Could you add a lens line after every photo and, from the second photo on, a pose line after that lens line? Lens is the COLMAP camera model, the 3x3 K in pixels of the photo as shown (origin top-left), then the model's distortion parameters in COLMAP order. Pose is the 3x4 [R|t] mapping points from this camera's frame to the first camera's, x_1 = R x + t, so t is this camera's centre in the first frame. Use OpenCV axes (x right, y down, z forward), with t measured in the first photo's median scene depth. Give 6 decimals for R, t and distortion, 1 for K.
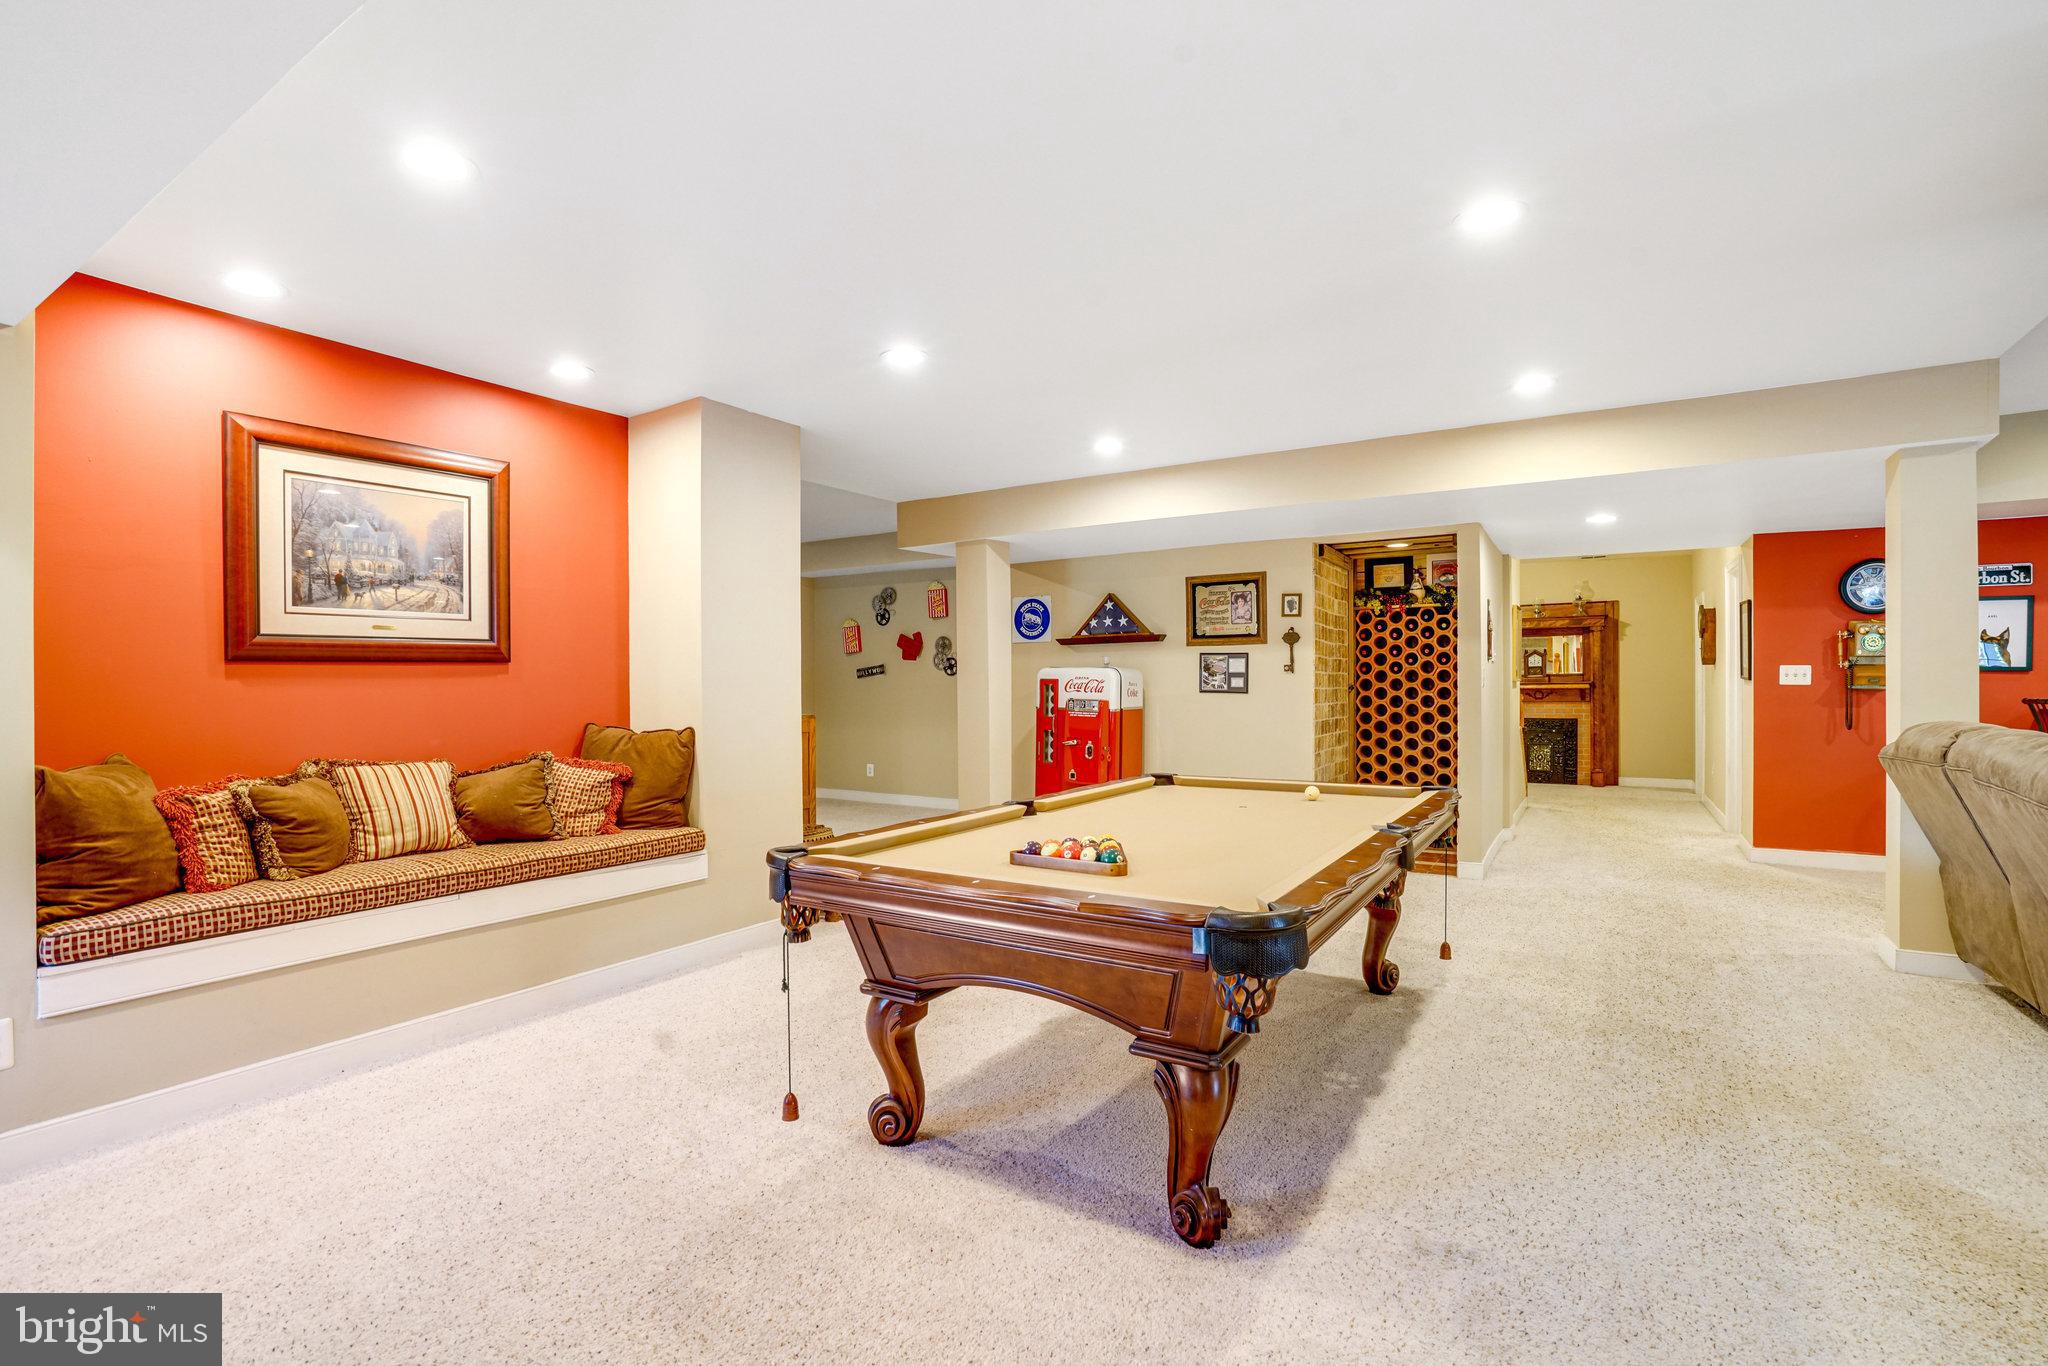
lens RADIAL K [[957.0, 0, 1024.0], [0, 957.0, 683.0], [0, 0, 1]] dist [0.130586, -0.000003]
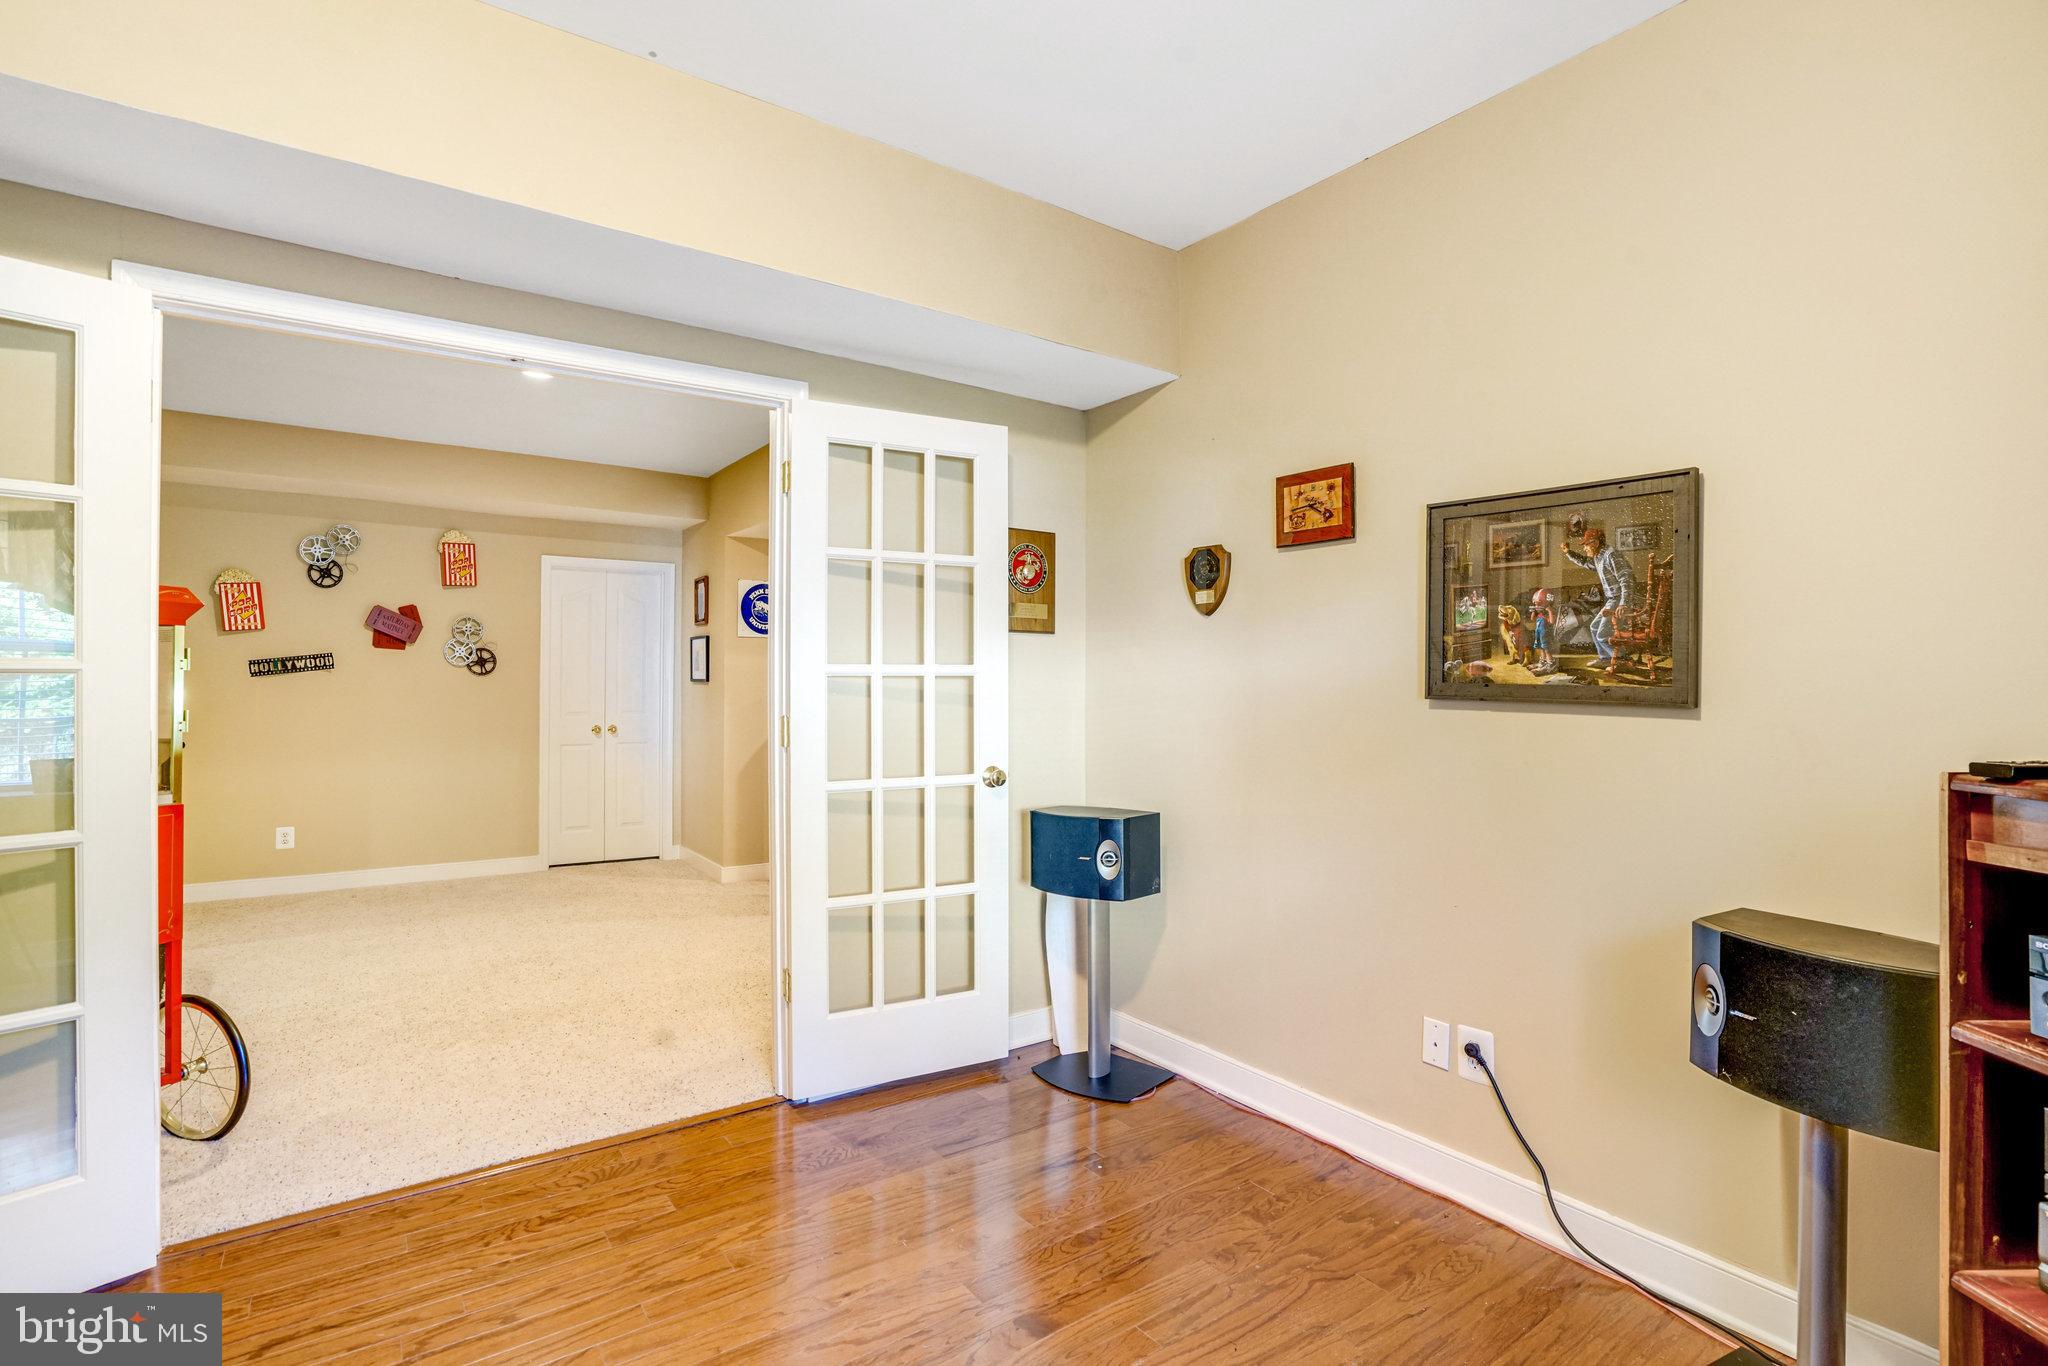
lens RADIAL K [[978.8, 0, 1024.0], [0, 978.8, 683.0], [0, 0, 1]] dist [-0.001158, -0.000037]
pose [[0.372631, 0.010269, 0.927923, -0.551252], [-0.001353, 0.999944, -0.010522, 0.004343], [-0.927979, 0.002666, 0.372623, 0.382443]]
